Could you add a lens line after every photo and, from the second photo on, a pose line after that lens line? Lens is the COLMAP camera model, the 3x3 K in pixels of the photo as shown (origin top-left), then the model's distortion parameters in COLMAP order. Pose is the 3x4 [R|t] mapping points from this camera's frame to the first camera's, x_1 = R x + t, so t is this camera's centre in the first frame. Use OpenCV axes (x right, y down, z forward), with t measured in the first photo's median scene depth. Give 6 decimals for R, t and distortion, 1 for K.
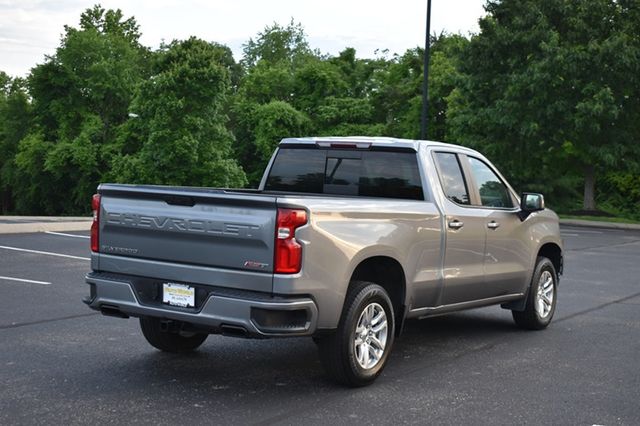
lens RADIAL K [[1032.1, 0, 319.2], [0, 1032.1, 208.7], [0, 0, 1]] dist [0.005651, 0.000000]
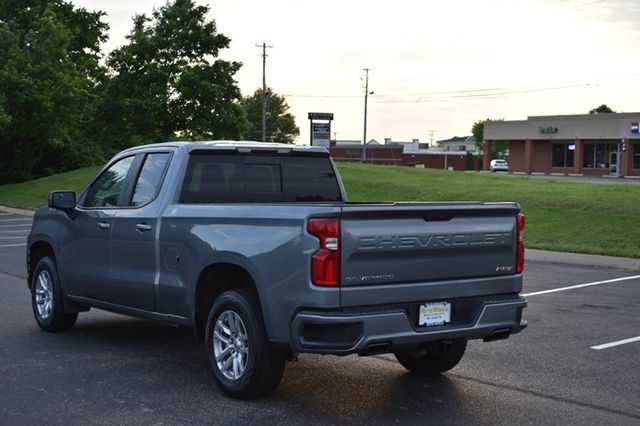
lens RADIAL K [[984.6, 0, 321.7], [0, 984.6, 209.7], [0, 0, 1]] dist [-0.003723, 0.000000]
pose [[0.379998, -0.074133, 0.922012, -1.011629], [0.050800, 0.996951, 0.059222, -0.072697], [-0.923591, 0.024334, 0.382605, 0.742367]]
